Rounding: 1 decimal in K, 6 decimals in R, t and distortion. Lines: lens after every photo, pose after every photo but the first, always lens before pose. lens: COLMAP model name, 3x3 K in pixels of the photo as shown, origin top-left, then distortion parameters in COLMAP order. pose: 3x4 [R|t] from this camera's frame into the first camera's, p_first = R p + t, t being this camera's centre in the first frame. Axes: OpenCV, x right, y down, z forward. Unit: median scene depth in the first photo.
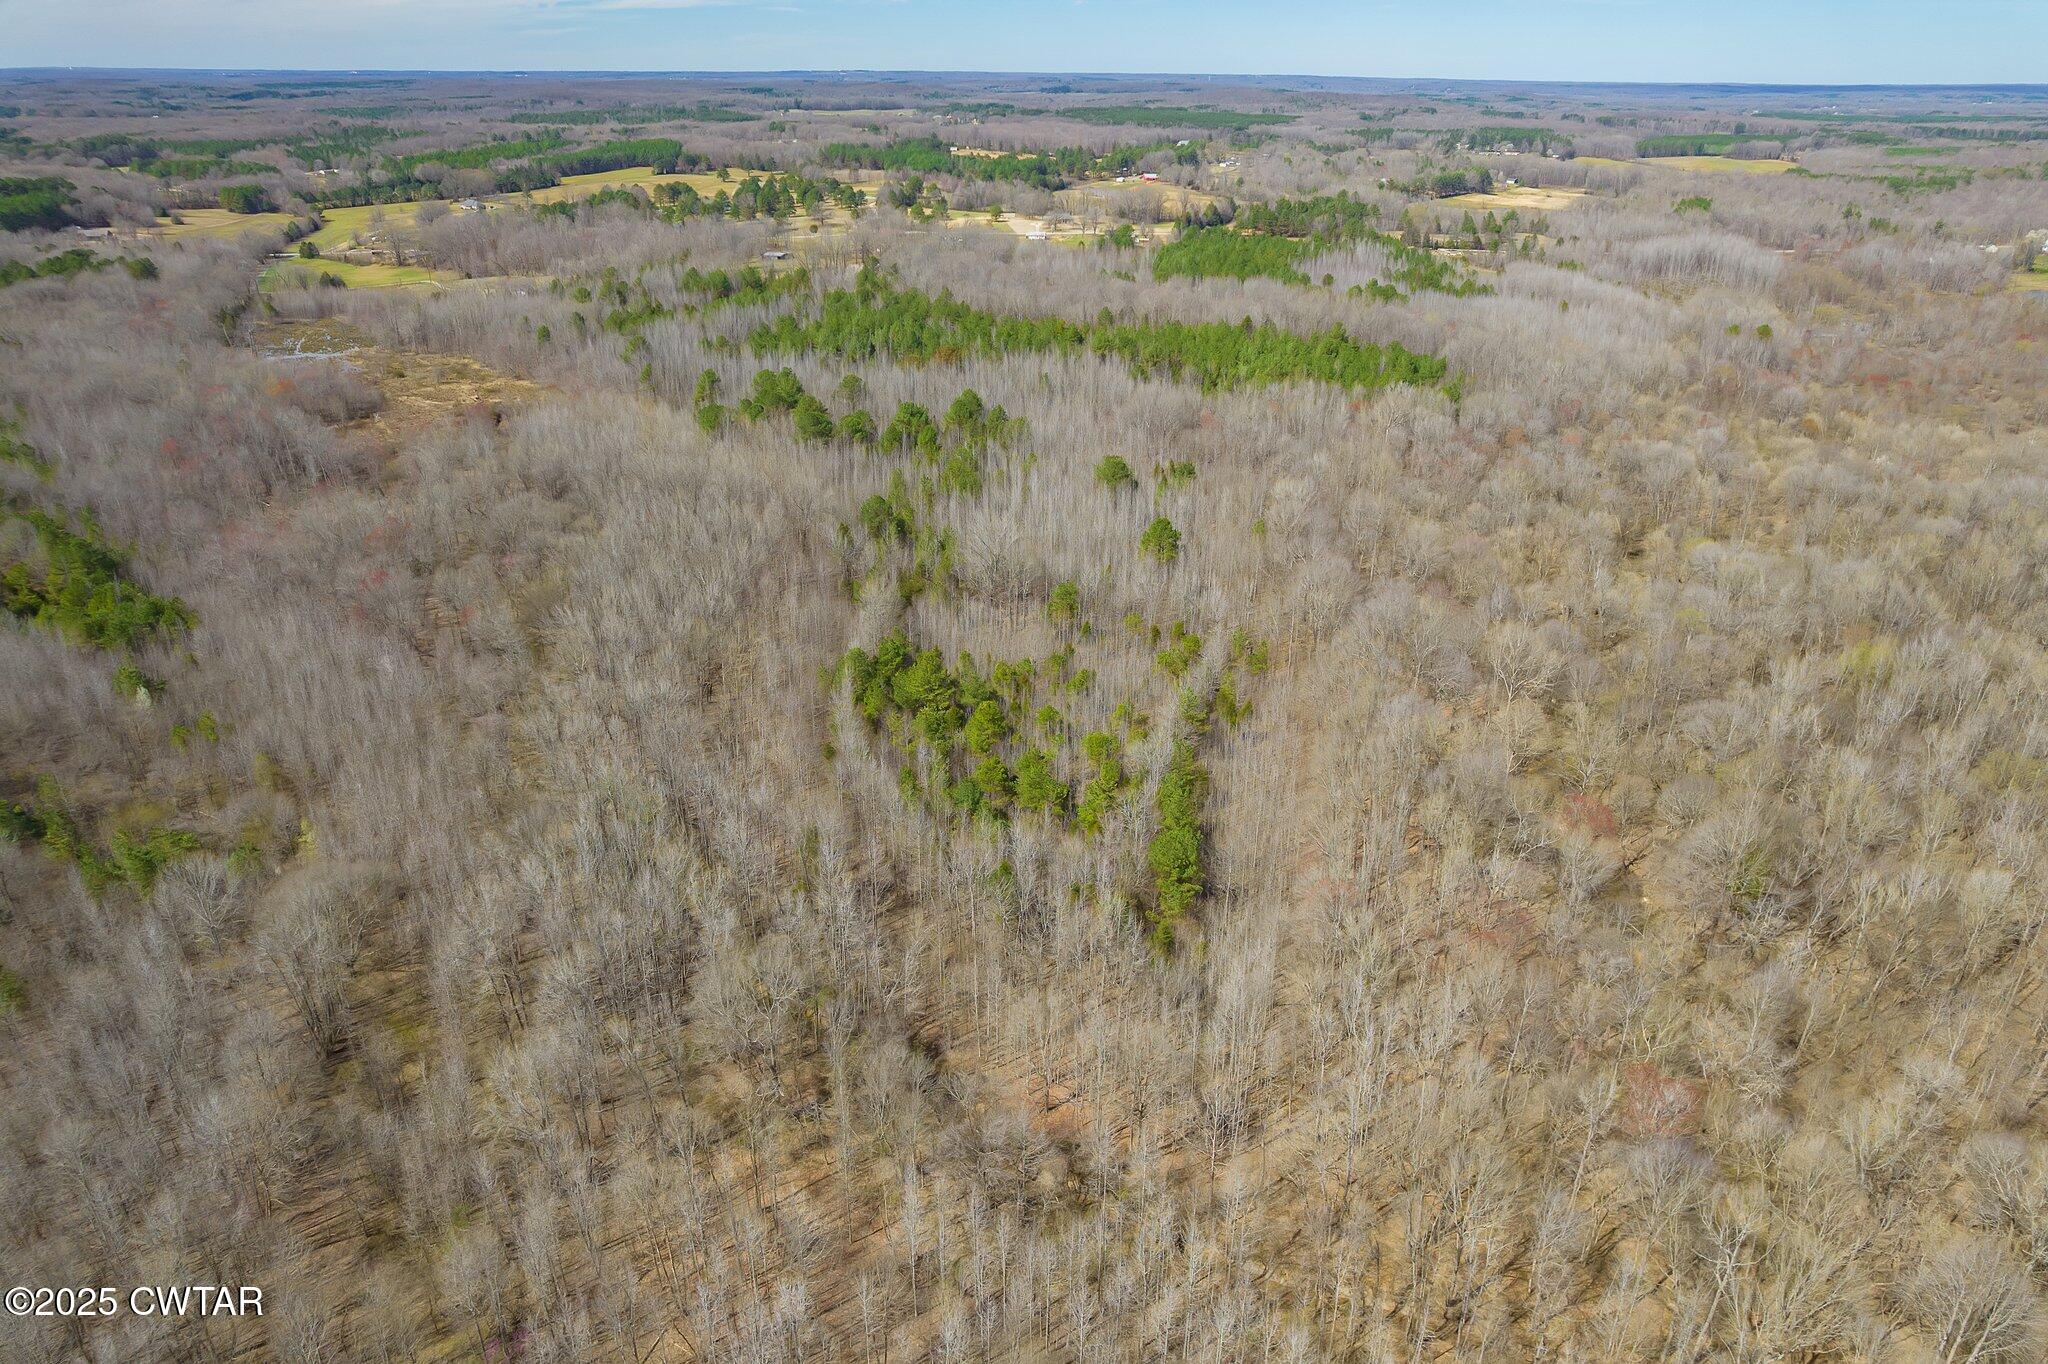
lens RADIAL K [[1321.8, 0, 1030.3], [0, 1321.8, 676.2], [0, 0, 1]] dist [-0.092847, 0.091456]
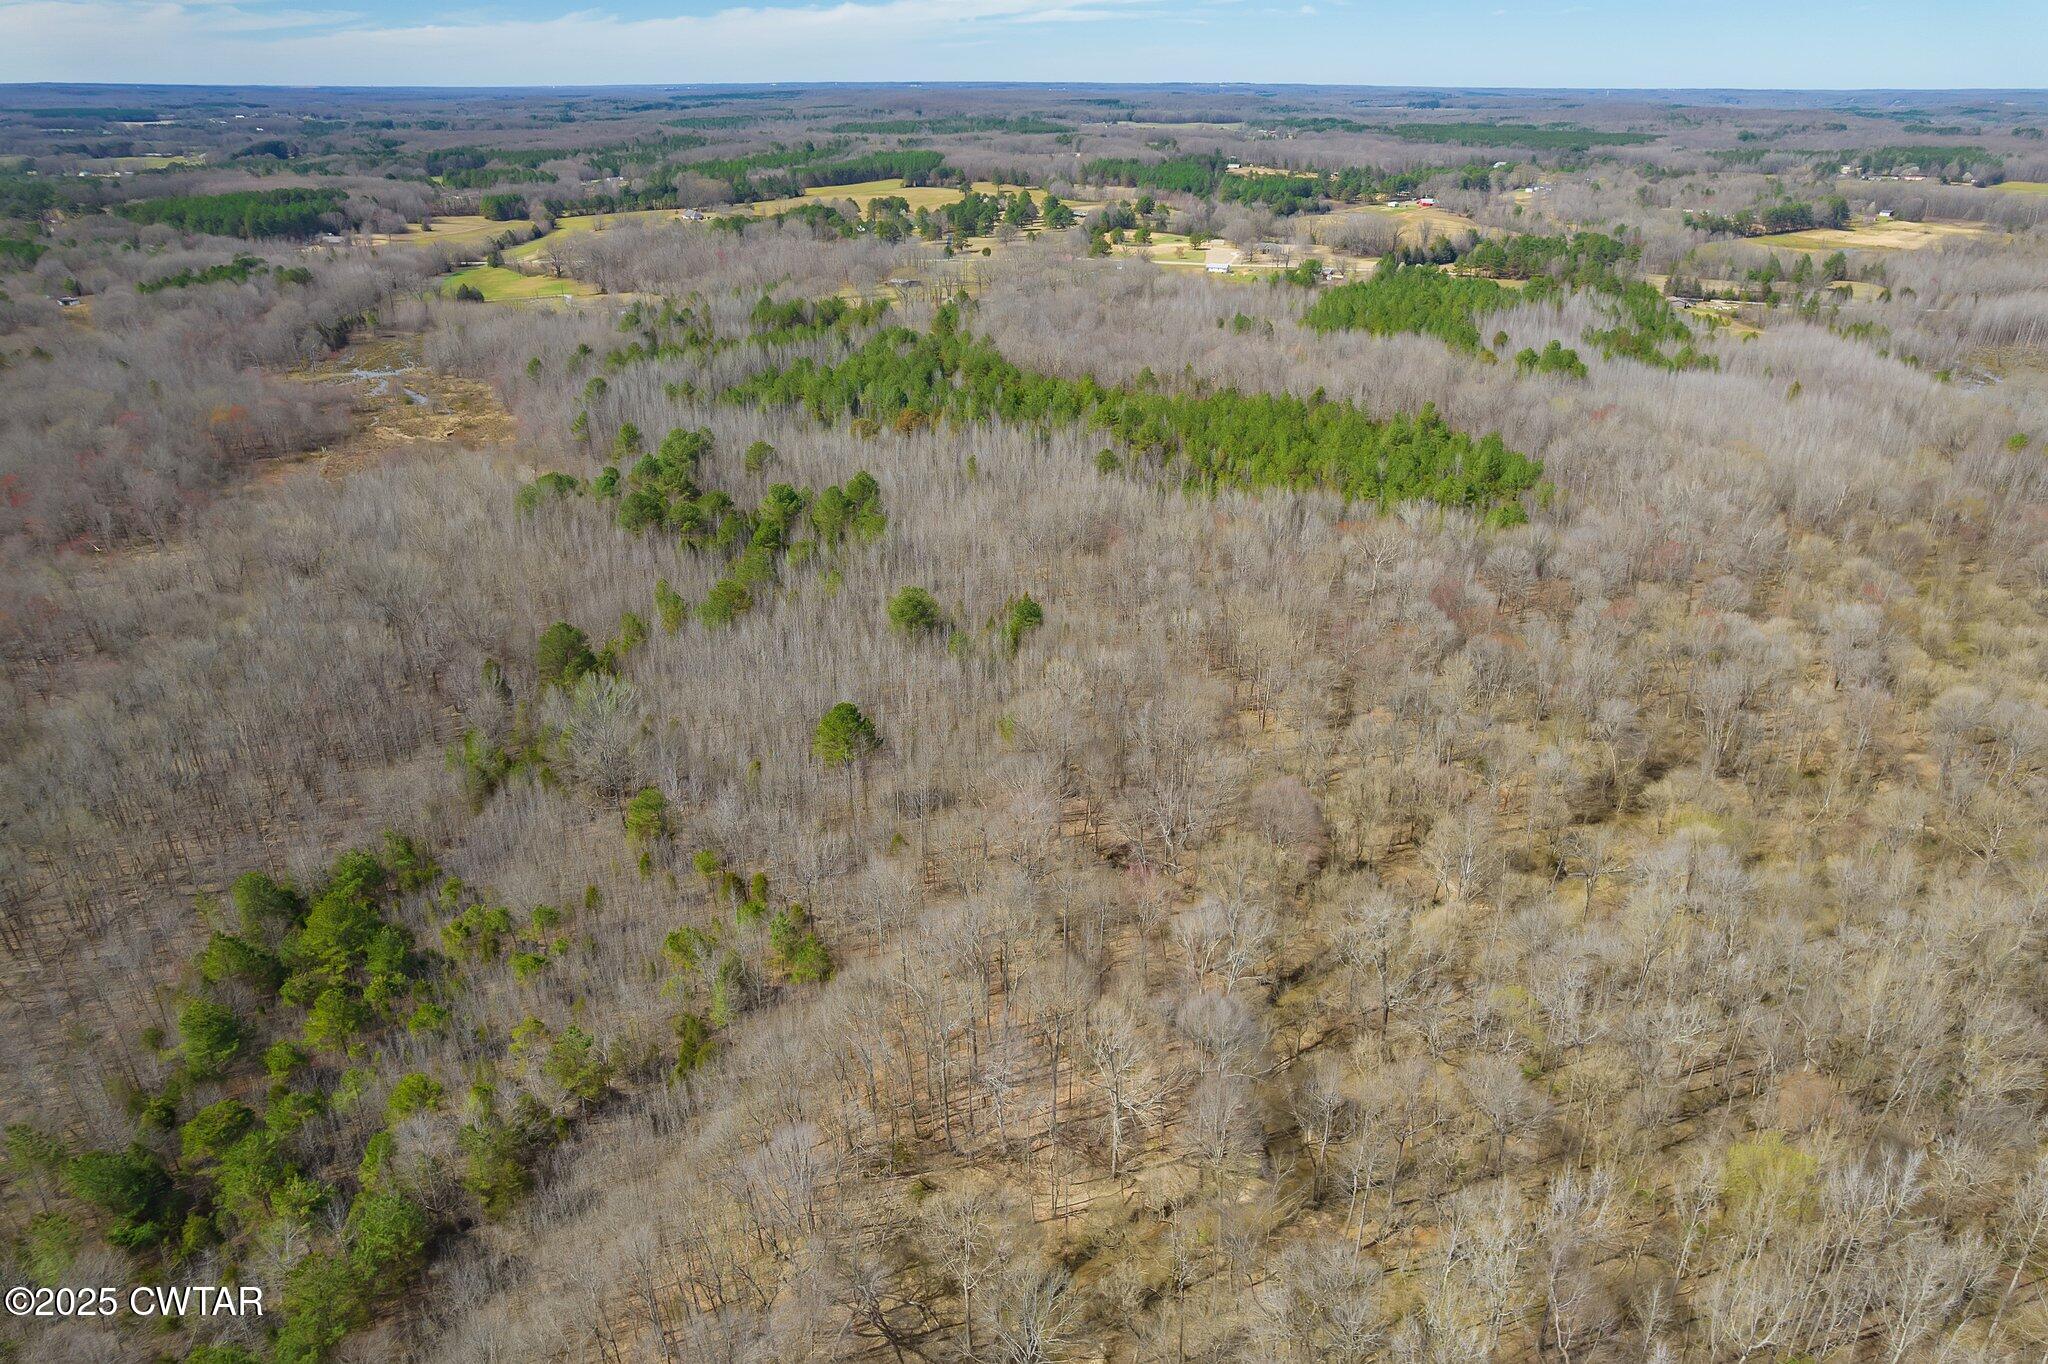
lens RADIAL K [[1321.8, 0, 1030.3], [0, 1321.8, 676.2], [0, 0, 1]] dist [-0.092847, 0.091456]
pose [[0.963259, 0.106558, -0.246530, 0.086179], [-0.108694, 0.994063, 0.004969, -0.035487], [0.245596, 0.022009, 0.969122, 0.079678]]
